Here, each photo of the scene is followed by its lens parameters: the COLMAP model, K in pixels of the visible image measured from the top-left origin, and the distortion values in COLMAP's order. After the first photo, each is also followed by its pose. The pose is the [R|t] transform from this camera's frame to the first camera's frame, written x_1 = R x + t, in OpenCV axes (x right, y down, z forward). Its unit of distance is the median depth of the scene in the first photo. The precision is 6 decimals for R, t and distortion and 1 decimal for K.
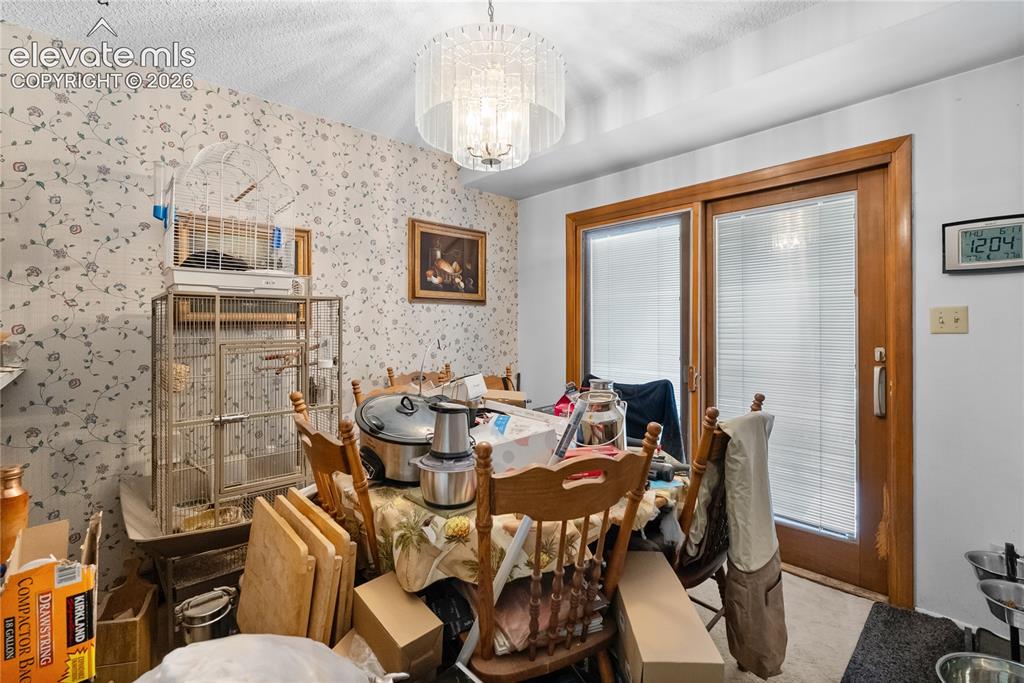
lens RADIAL K [[466.7, 0, 511.2], [0, 466.7, 340.4], [0, 0, 1]] dist [-0.010747, 0.000240]
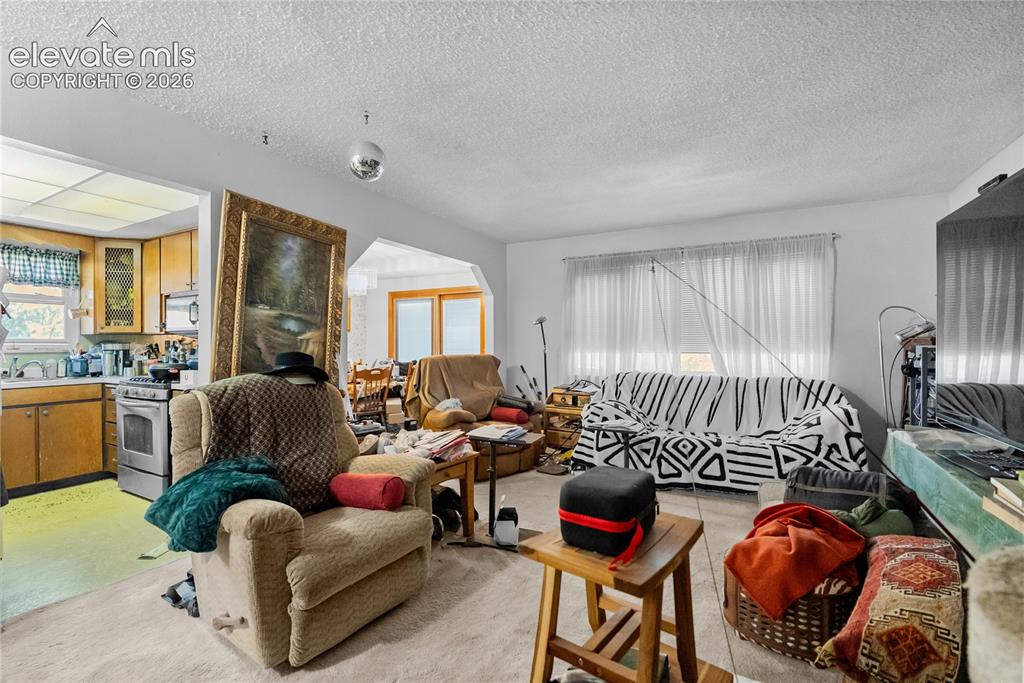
lens RADIAL K [[466.7, 0, 515.7], [0, 466.7, 347.0], [0, 0, 1]] dist [-0.010747, 0.000240]
pose [[0.955044, -0.006624, 0.296391, 0.043726], [0.006835, 0.999977, 0.000325, -0.000048], [-0.296386, 0.001715, 0.955067, -1.659442]]
